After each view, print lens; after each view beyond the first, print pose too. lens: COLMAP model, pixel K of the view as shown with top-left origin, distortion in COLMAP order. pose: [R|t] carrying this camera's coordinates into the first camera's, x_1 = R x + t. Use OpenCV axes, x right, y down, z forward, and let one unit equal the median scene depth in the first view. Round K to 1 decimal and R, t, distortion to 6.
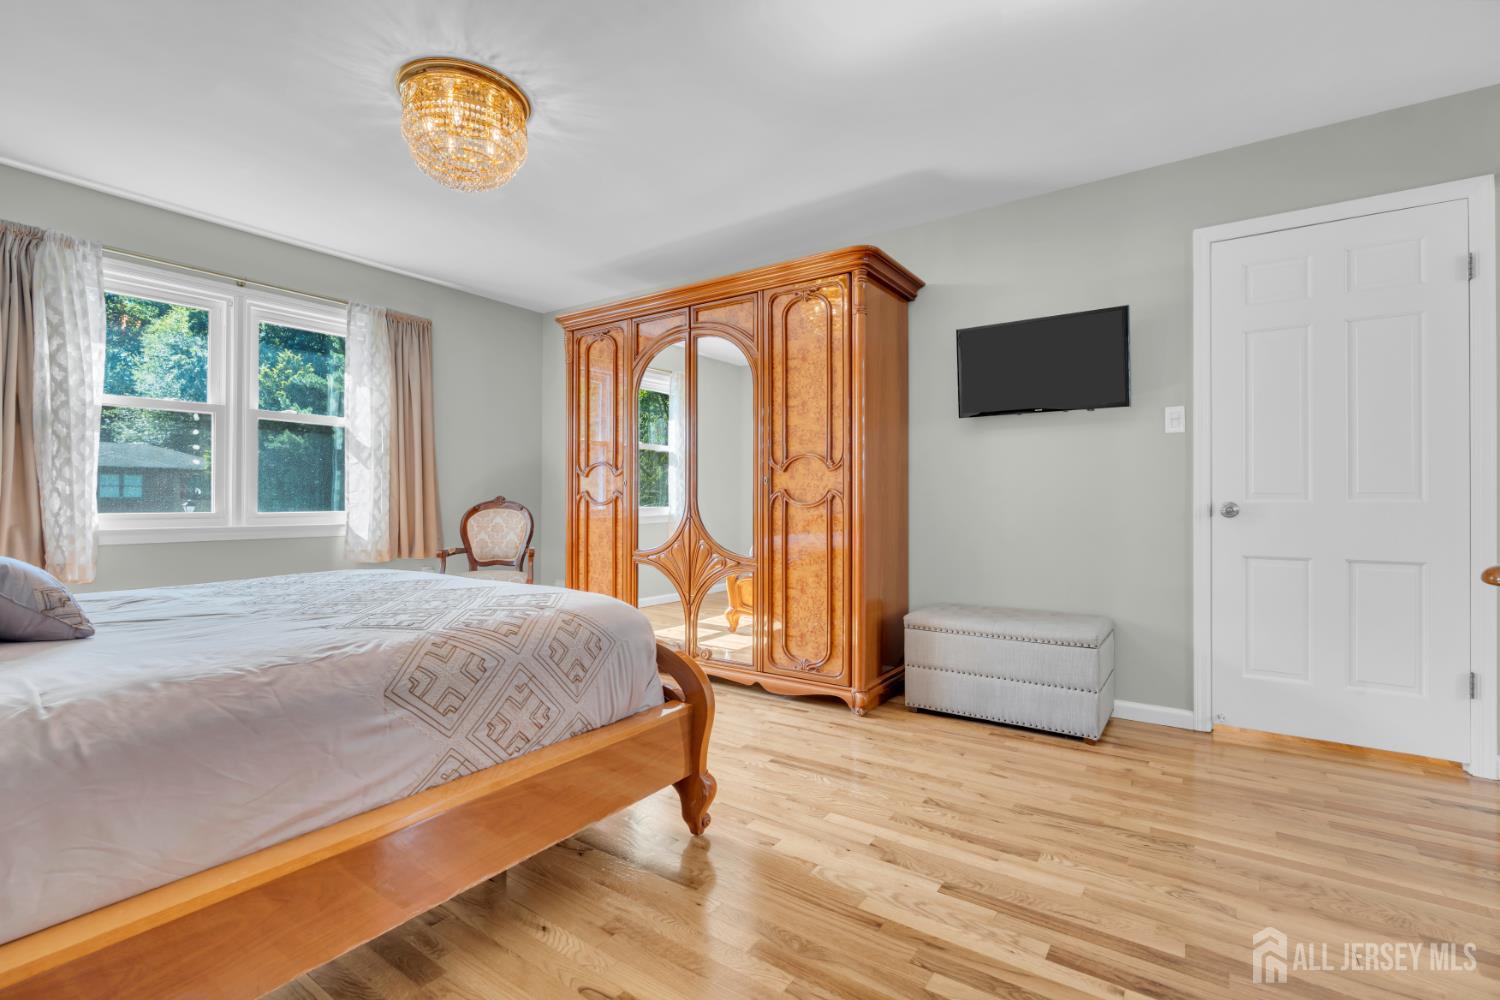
lens RADIAL K [[676.1, 0, 748.9], [0, 676.1, 499.0], [0, 0, 1]] dist [-0.014602, 0.002466]
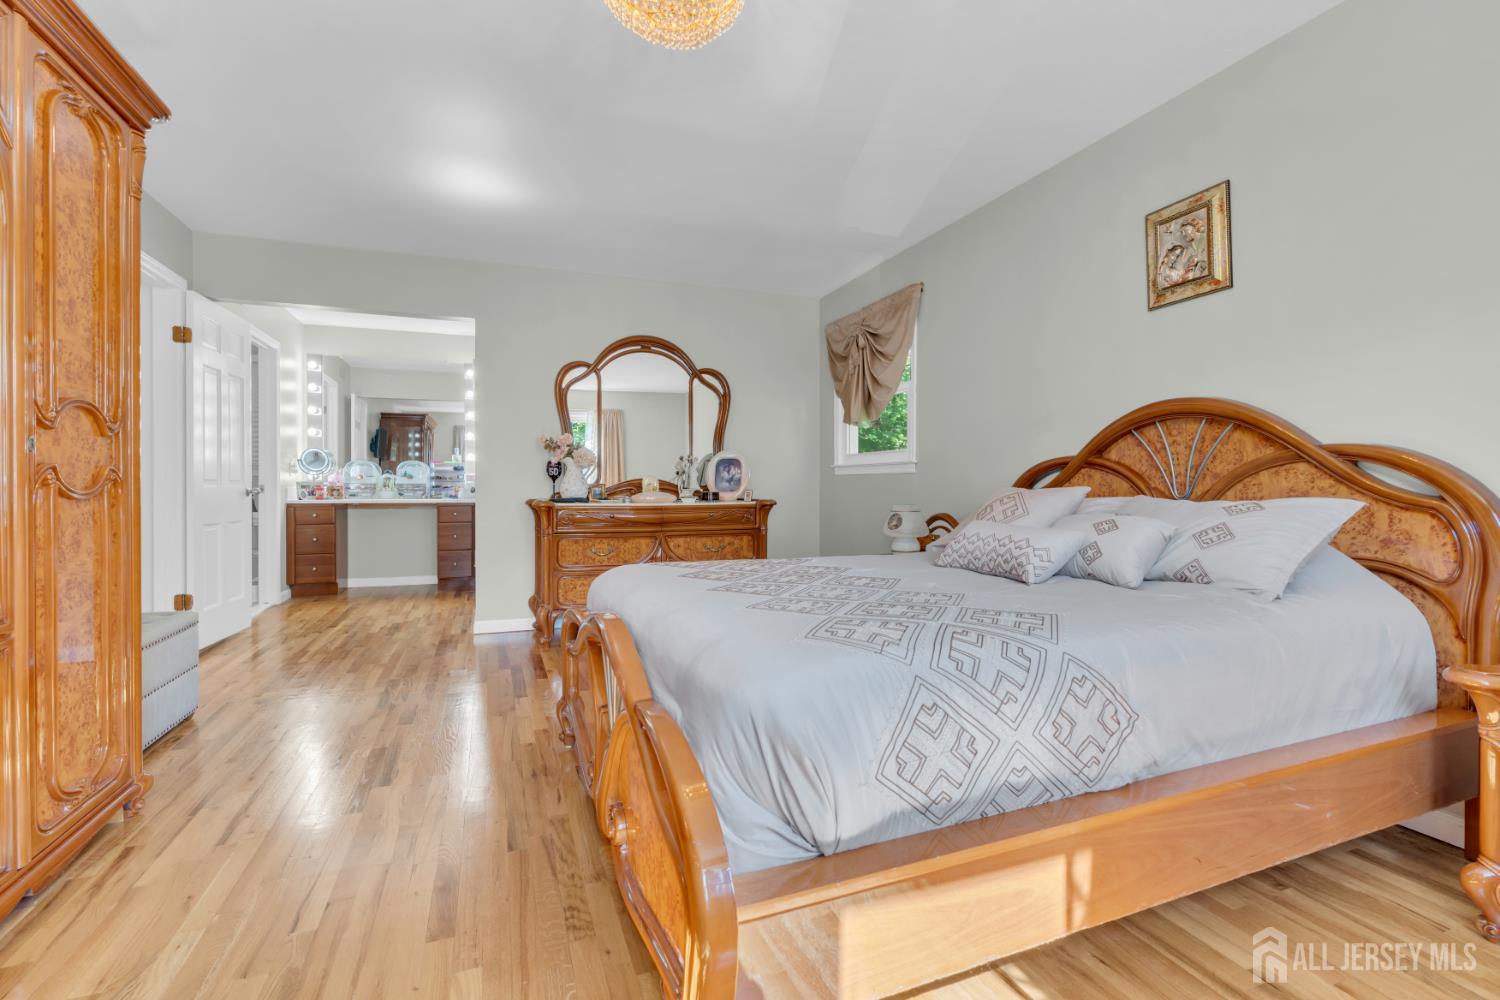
lens RADIAL K [[676.1, 0, 751.7], [0, 676.1, 491.4], [0, 0, 1]] dist [-0.014602, 0.002466]
pose [[-0.831205, -0.004741, 0.555946, -0.654184], [-0.001396, 0.999978, 0.006440, 0.001317], [-0.555964, 0.004577, -0.831194, 1.133841]]
